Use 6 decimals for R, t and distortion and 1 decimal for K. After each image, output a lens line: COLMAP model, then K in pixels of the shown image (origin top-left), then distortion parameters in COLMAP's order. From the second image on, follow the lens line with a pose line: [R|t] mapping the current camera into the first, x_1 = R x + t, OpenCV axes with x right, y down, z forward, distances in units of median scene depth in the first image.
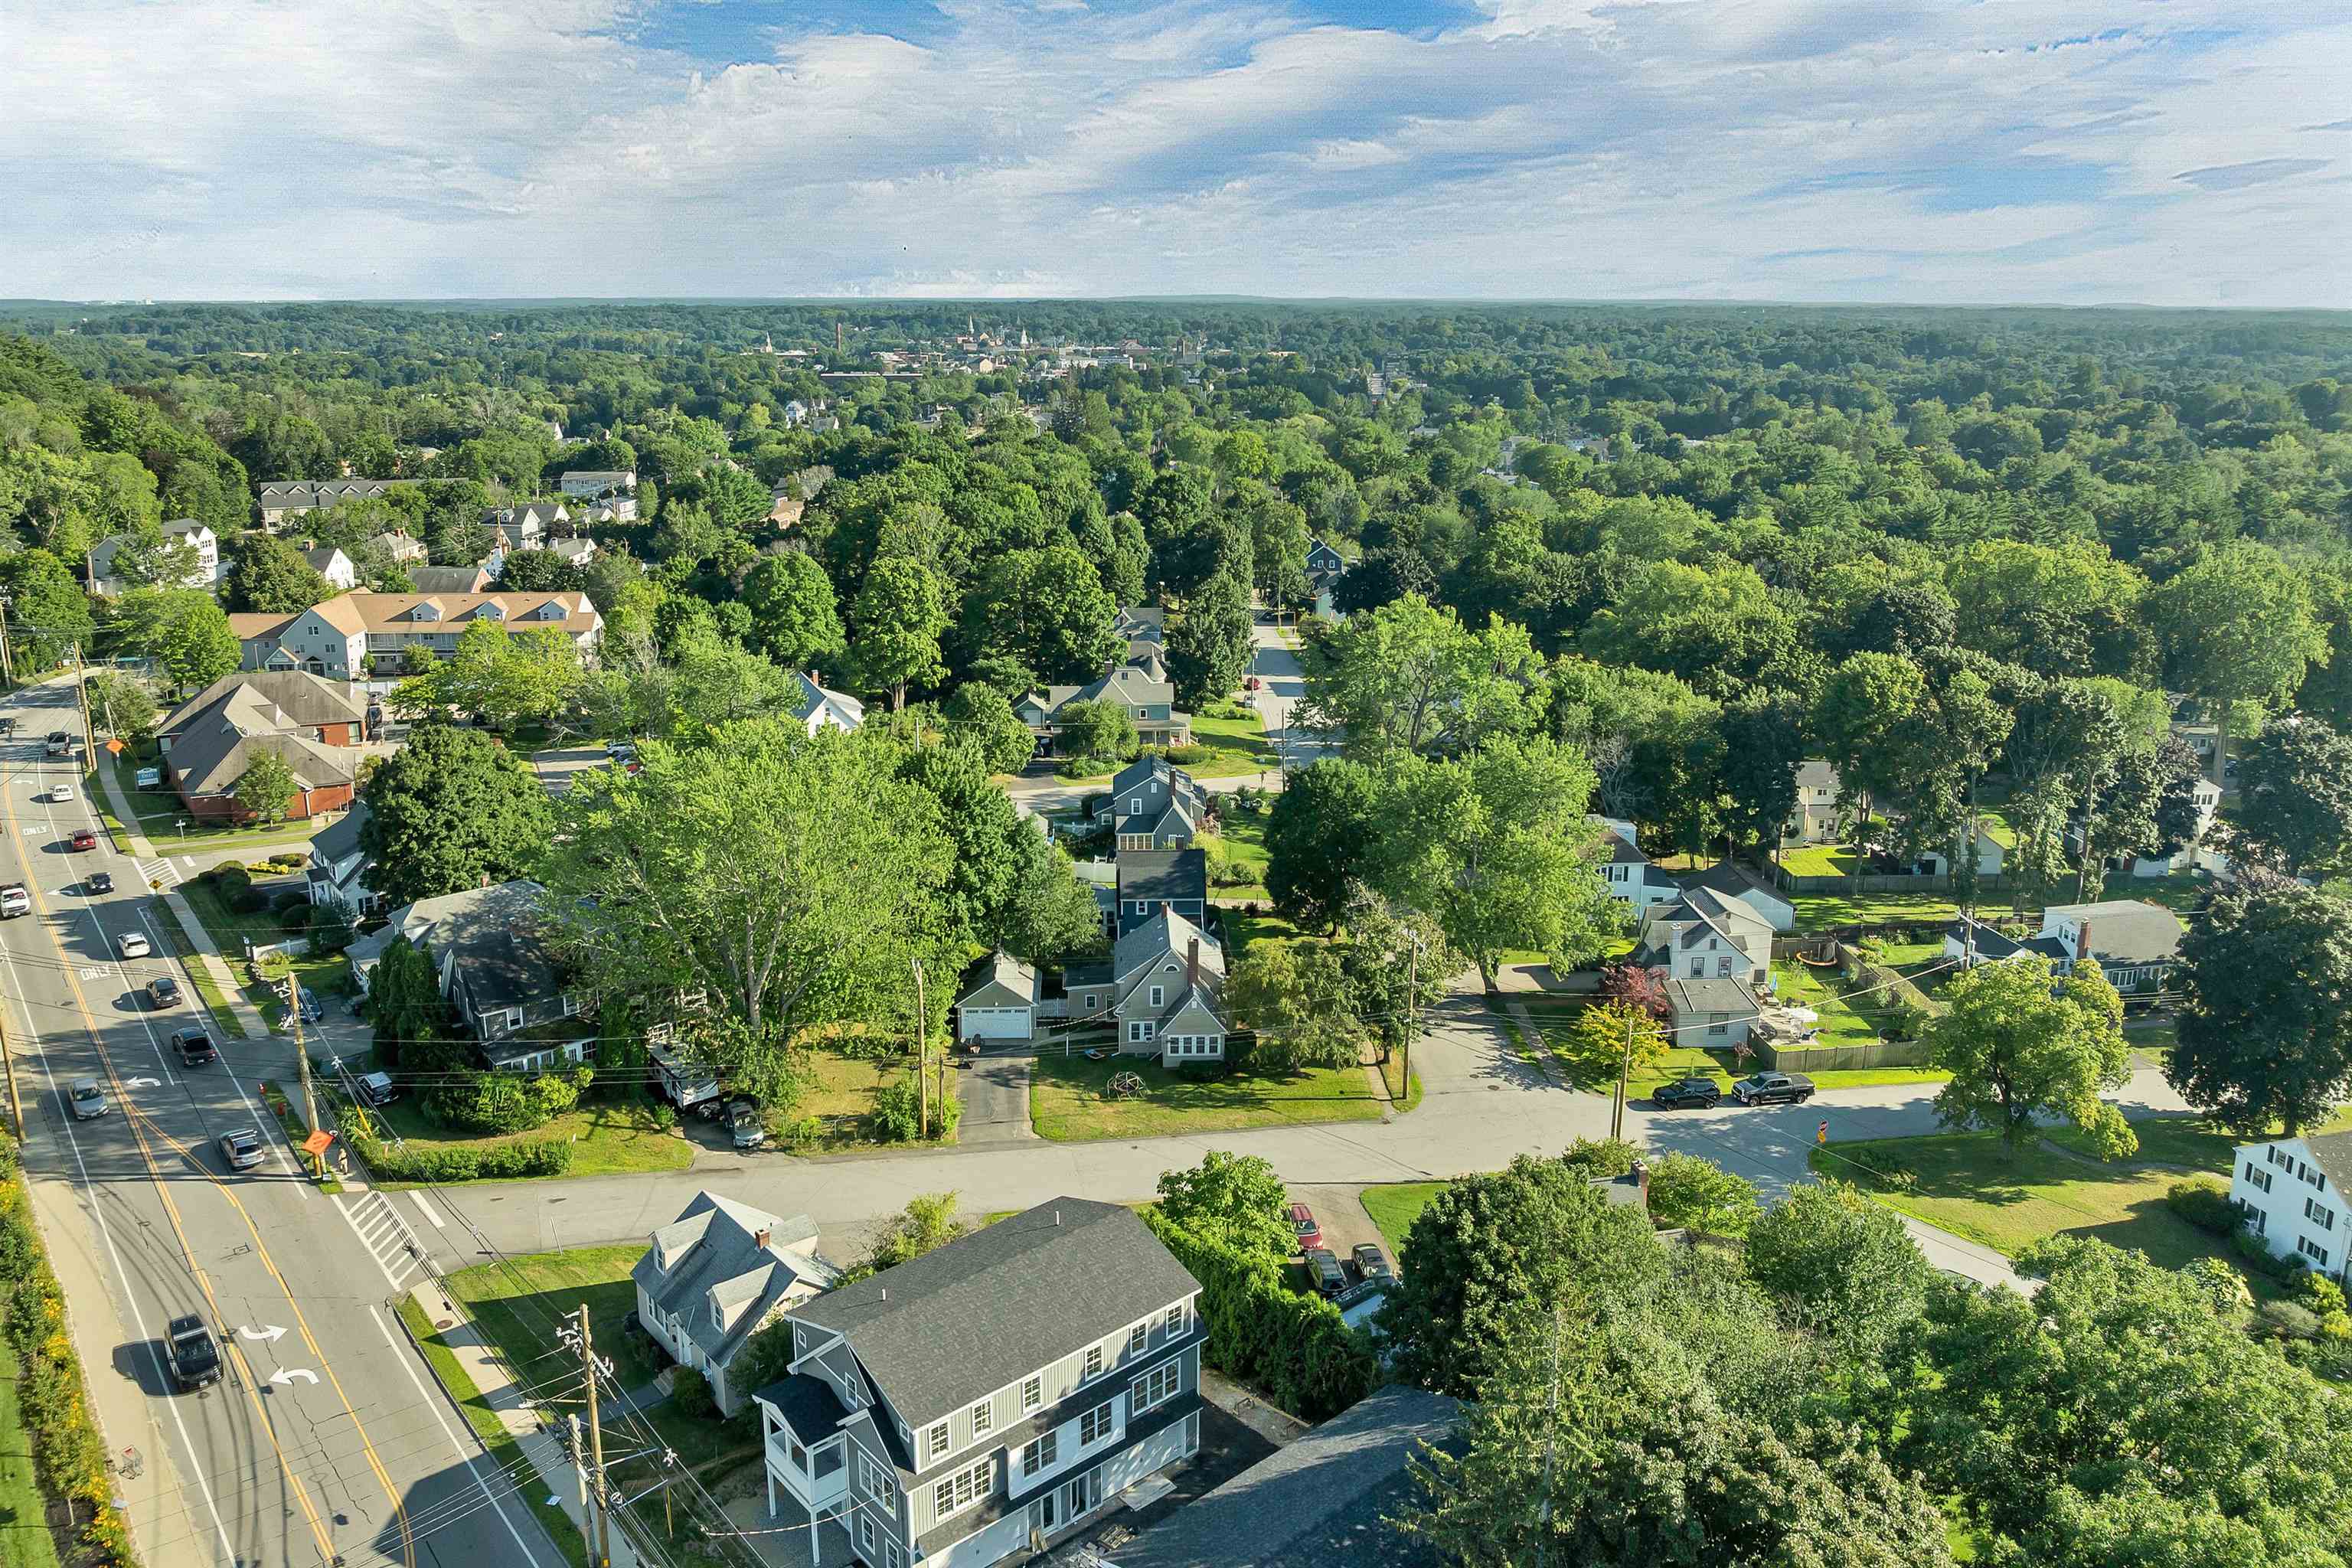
lens RADIAL K [[1715.4, 0, 1176.0], [0, 1715.4, 784.0], [0, 0, 1]] dist [-0.040354, 0.007107]
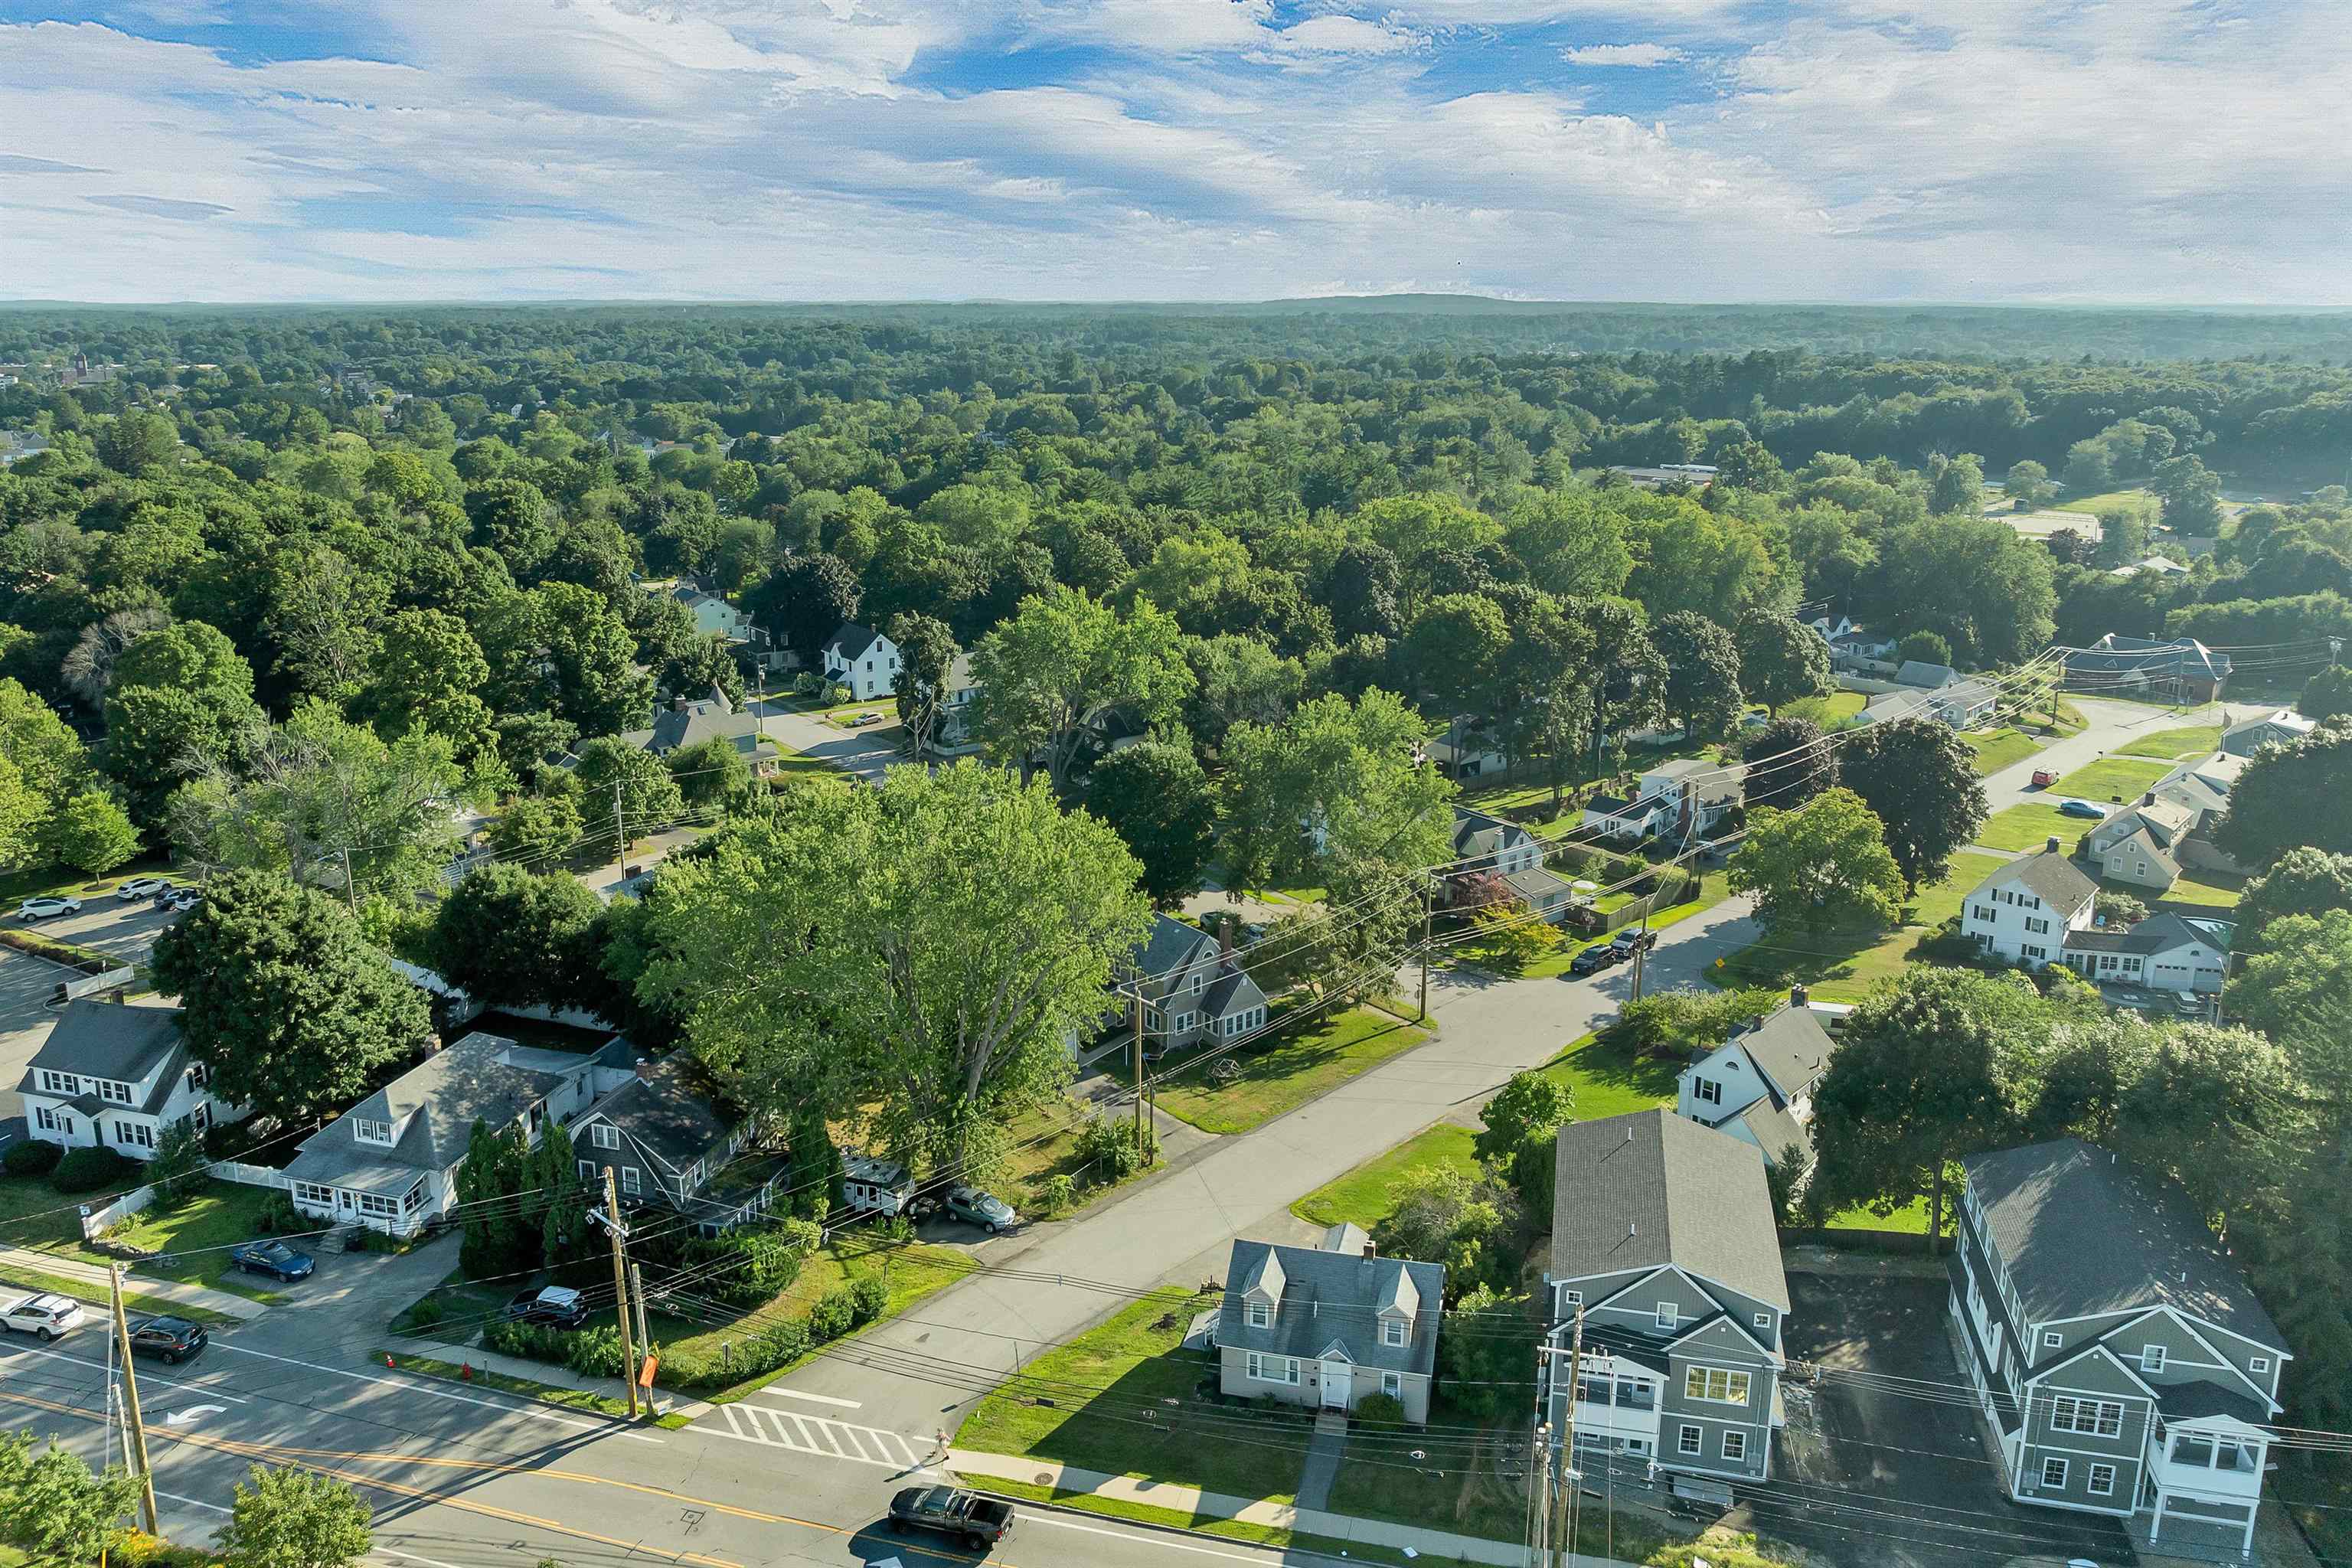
lens RADIAL K [[1715.4, 0, 1176.0], [0, 1715.4, 784.0], [0, 0, 1]] dist [-0.040354, 0.007107]
pose [[0.802775, -0.159564, 0.574536, -0.603742], [0.159432, 0.985889, 0.051040, -0.050369], [-0.574573, 0.050625, 0.816886, 0.164653]]
